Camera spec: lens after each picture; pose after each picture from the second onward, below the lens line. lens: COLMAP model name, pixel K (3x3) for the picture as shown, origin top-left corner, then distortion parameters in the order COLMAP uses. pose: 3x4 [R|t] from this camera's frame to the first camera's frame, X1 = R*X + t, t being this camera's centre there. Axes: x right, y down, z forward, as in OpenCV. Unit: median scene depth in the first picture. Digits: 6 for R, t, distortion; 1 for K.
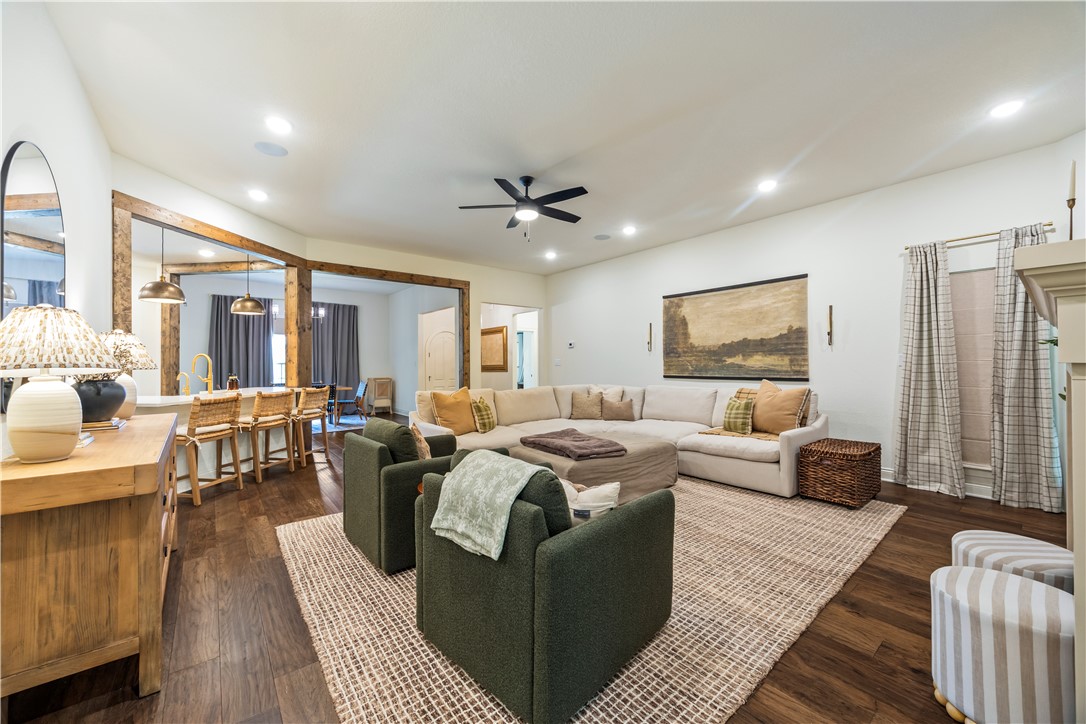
lens RADIAL K [[412.3, 0, 529.5], [0, 412.3, 367.3], [0, 0, 1]] dist [-0.002138, -0.000591]
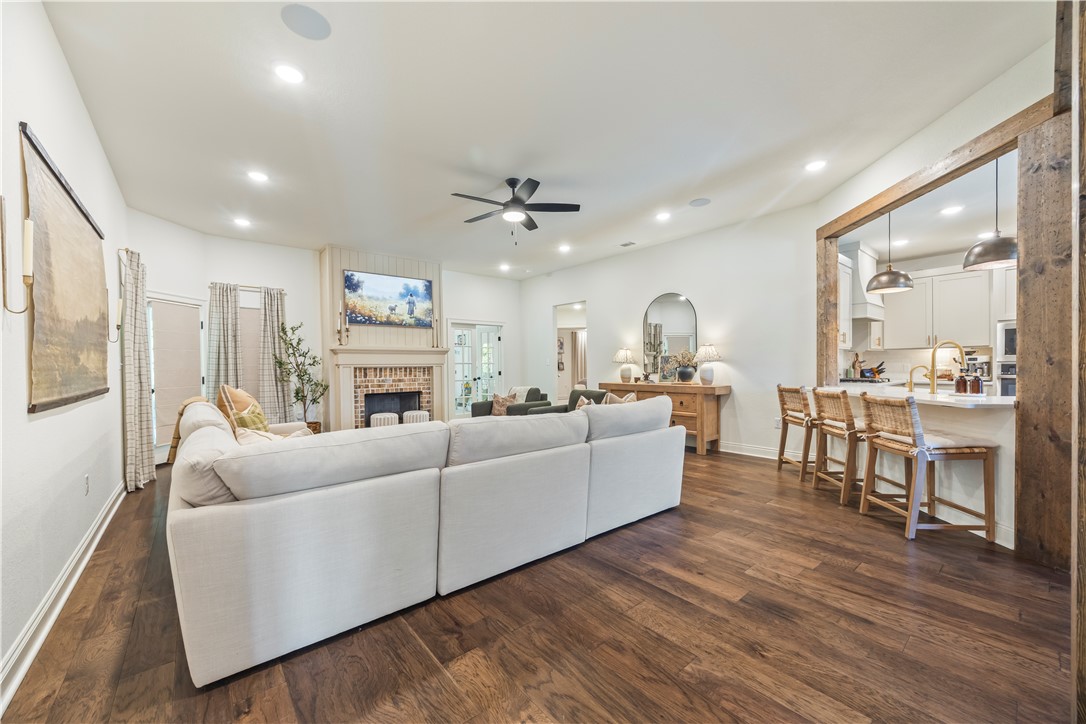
lens RADIAL K [[412.3, 0, 535.8], [0, 412.3, 368.6], [0, 0, 1]] dist [-0.002138, -0.000591]
pose [[-0.999166, 0.016891, -0.037176, -0.008747], [0.016247, 0.999714, 0.017546, -0.006068], [0.037461, 0.016927, -0.999155, 1.571081]]
